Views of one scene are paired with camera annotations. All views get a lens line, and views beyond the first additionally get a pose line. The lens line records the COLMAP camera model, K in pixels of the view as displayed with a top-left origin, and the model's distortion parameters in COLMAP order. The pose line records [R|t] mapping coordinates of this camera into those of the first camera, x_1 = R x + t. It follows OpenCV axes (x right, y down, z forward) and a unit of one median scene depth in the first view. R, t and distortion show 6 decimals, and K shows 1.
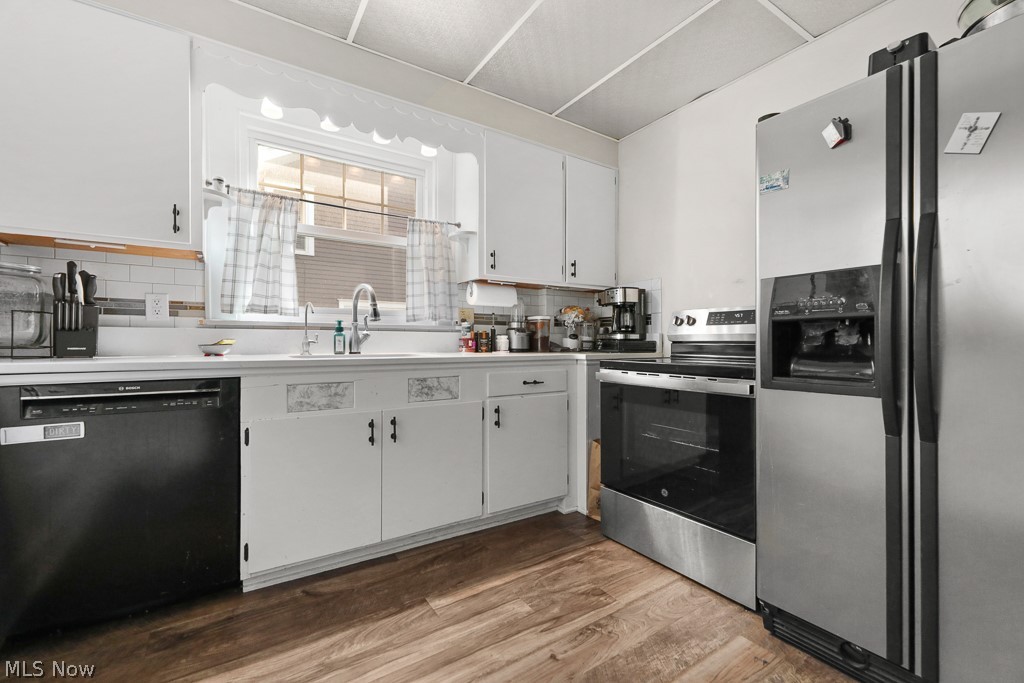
lens RADIAL K [[433.1, 0, 515.0], [0, 433.1, 343.3], [0, 0, 1]] dist [0.000723, -0.000035]
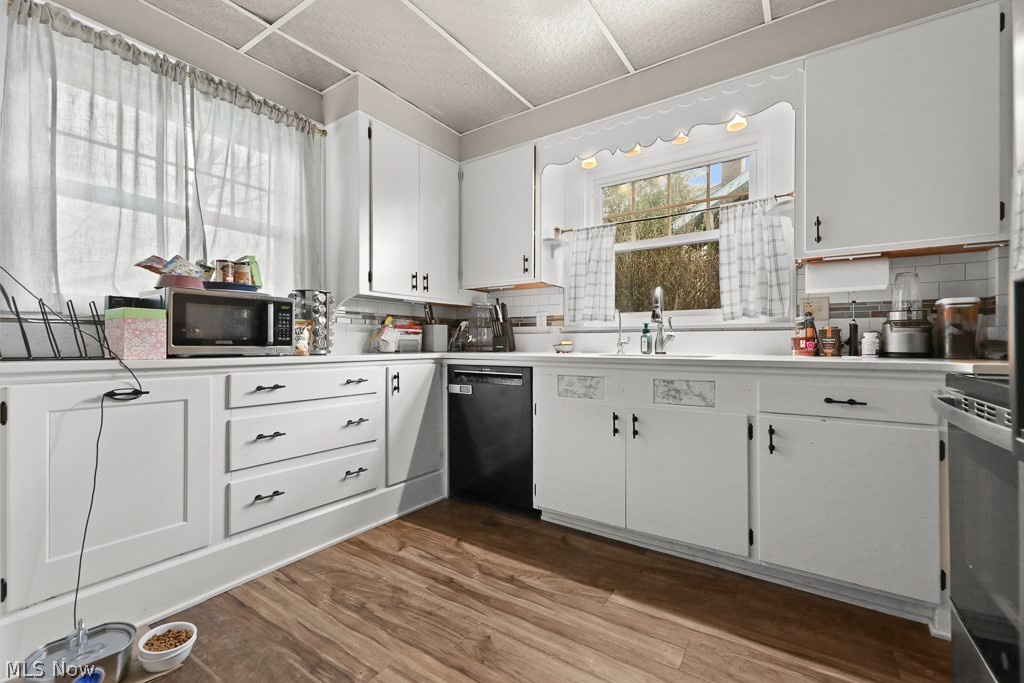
lens RADIAL K [[433.1, 0, 515.0], [0, 433.1, 343.3], [0, 0, 1]] dist [0.000723, -0.000035]
pose [[0.380882, -0.002693, -0.924620, 0.534649], [-0.001956, 0.999991, -0.003718, 0.003360], [0.924622, 0.003224, 0.380874, 0.308777]]
